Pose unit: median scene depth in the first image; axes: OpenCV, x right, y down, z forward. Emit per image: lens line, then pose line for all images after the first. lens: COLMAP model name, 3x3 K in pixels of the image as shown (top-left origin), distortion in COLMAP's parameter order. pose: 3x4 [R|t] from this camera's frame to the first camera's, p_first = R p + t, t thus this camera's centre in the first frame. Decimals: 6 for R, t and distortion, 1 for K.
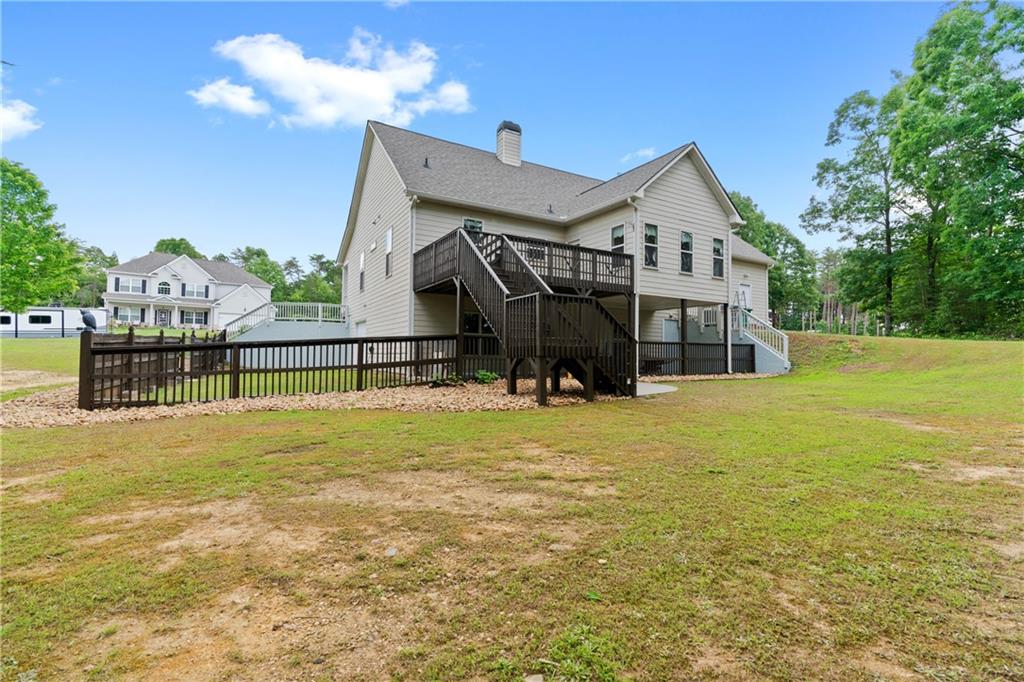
lens RADIAL K [[467.1, 0, 513.0], [0, 467.1, 335.6], [0, 0, 1]] dist [-0.002876, 0.000654]
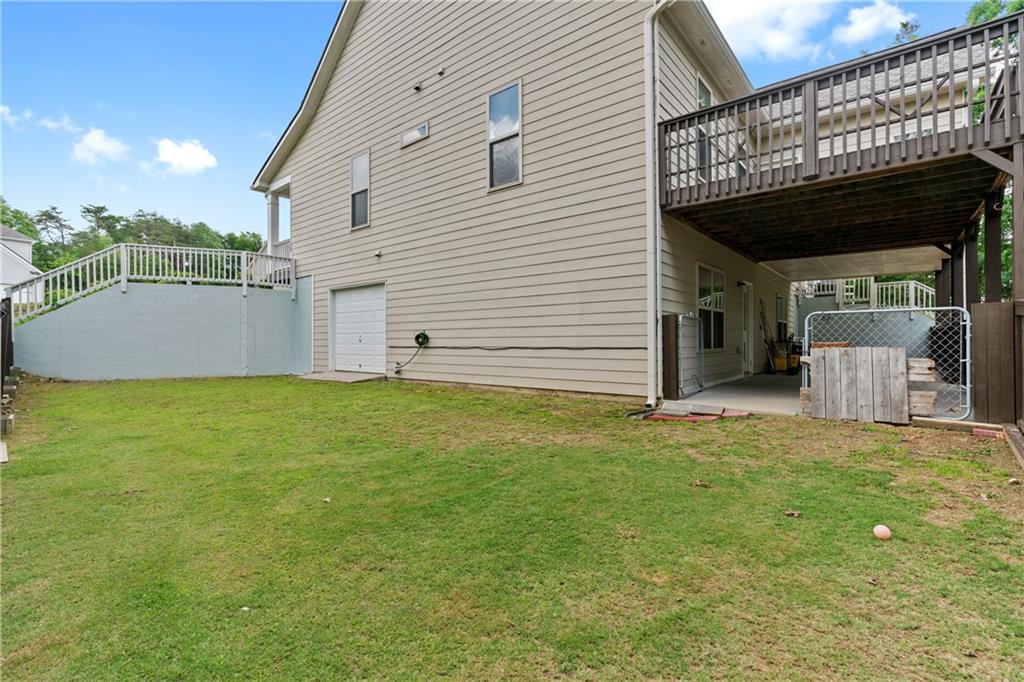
lens RADIAL K [[467.1, 0, 513.0], [0, 467.1, 335.6], [0, 0, 1]] dist [-0.002876, 0.000654]
pose [[0.935142, -0.008812, 0.354163, -0.314119], [-0.003074, 0.999451, 0.032985, 0.006640], [-0.354259, -0.031935, 0.934602, 0.398728]]
